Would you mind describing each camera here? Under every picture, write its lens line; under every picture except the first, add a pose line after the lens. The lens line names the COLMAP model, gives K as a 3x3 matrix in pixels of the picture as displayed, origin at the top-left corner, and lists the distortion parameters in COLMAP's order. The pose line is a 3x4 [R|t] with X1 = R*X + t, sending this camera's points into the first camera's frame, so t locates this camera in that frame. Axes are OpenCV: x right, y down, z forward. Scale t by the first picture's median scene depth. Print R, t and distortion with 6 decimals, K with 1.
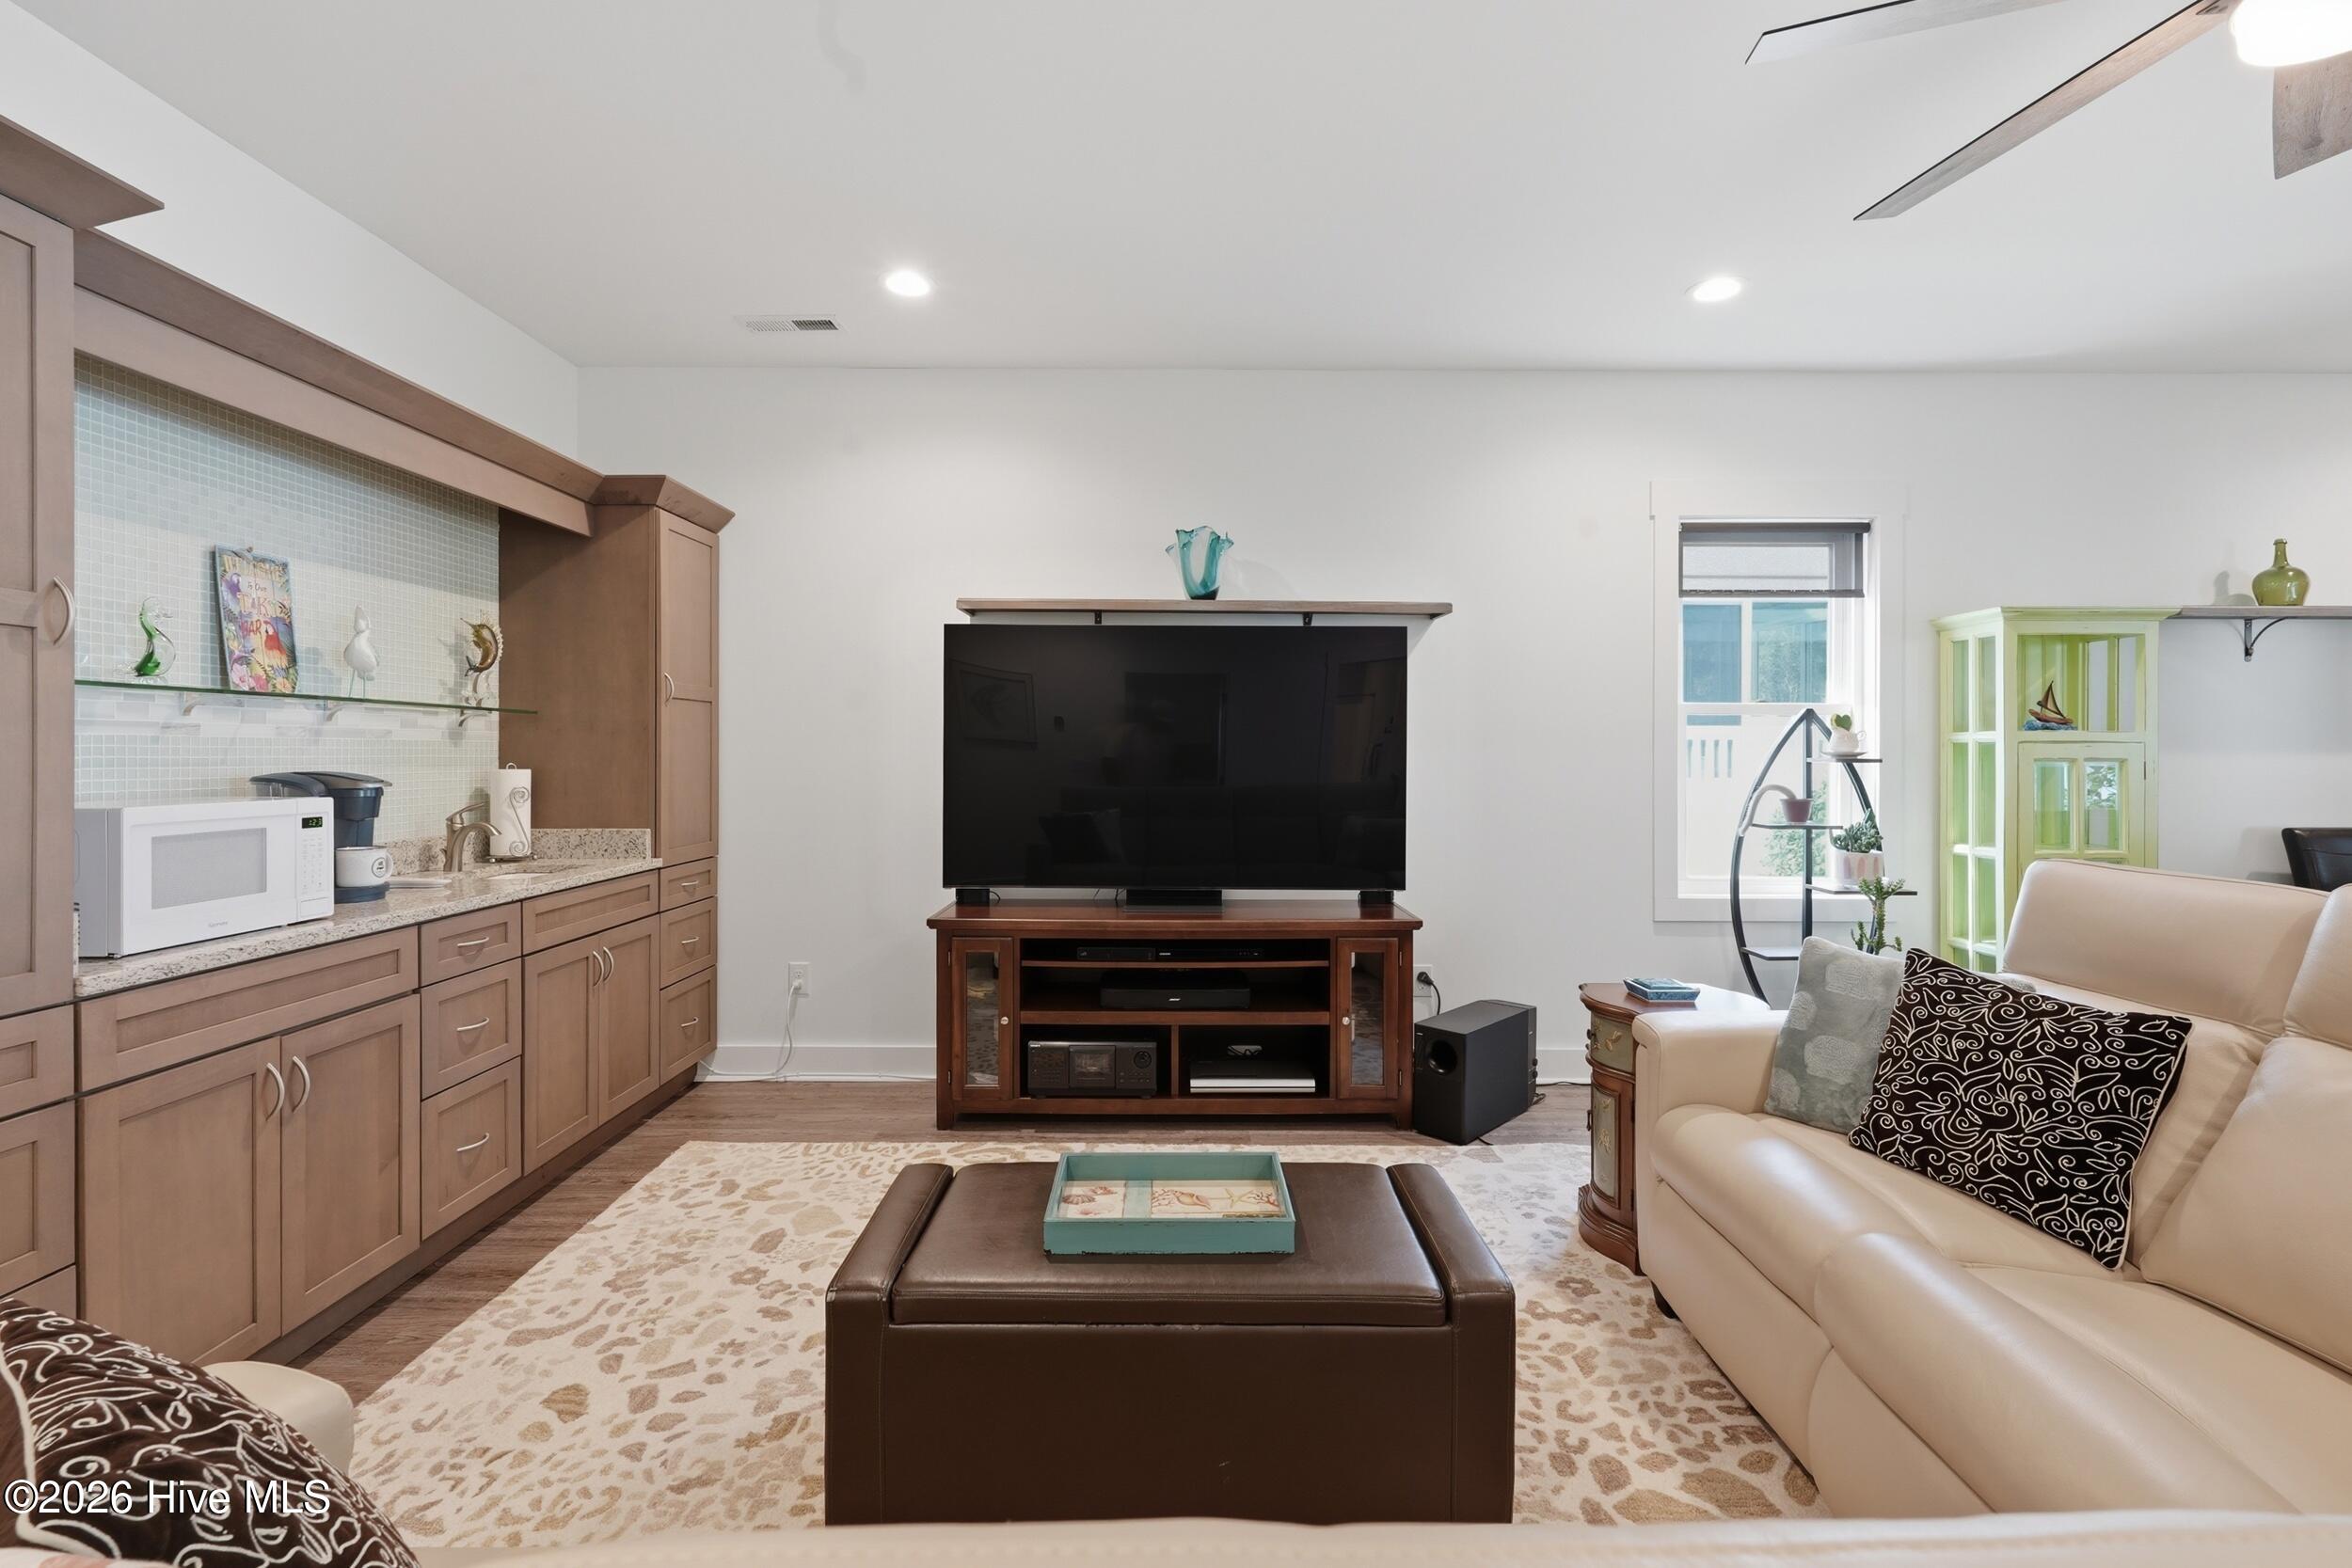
lens RADIAL K [[1033.9, 0, 1172.3], [0, 1033.9, 766.6], [0, 0, 1]] dist [0.001550, -0.000176]
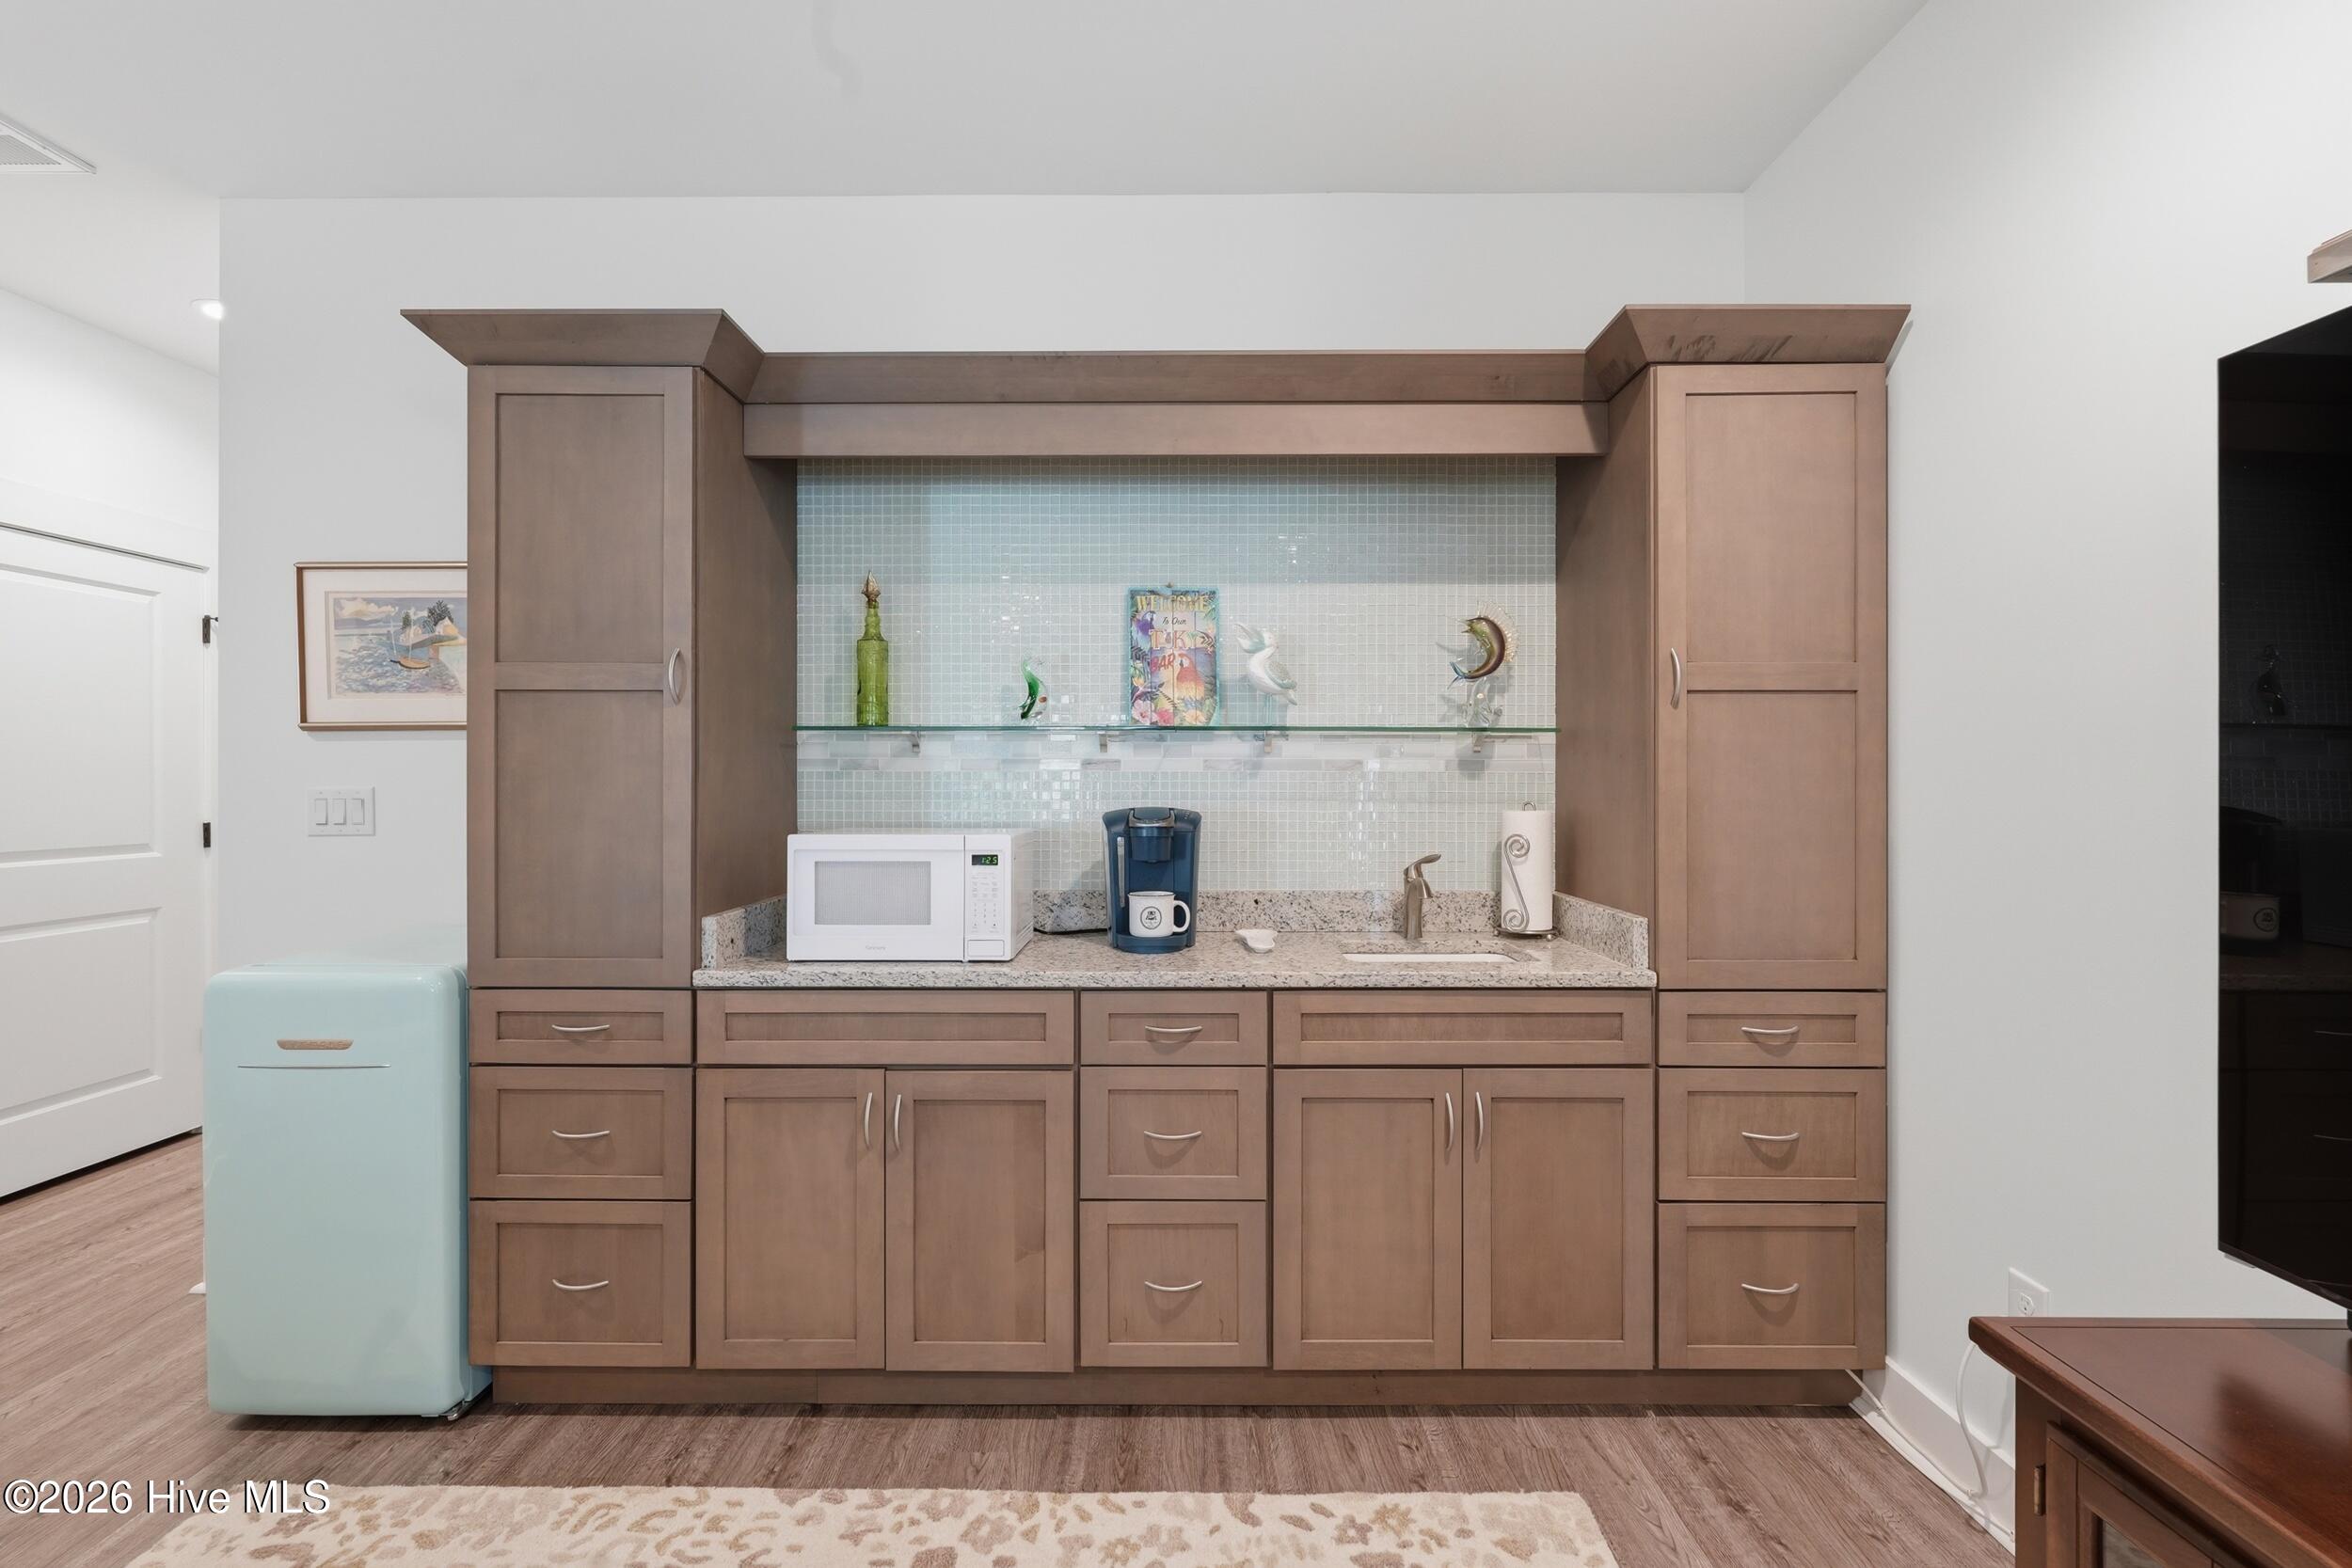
lens RADIAL K [[1026.0, 0, 1185.7], [0, 1026.0, 779.5], [0, 0, 1]] dist [0.000496, -0.000104]
pose [[-0.001509, -0.002172, -0.999997, 0.102295], [-0.014693, 0.999890, -0.002149, -0.017880], [0.999891, 0.014690, -0.001540, 0.978525]]
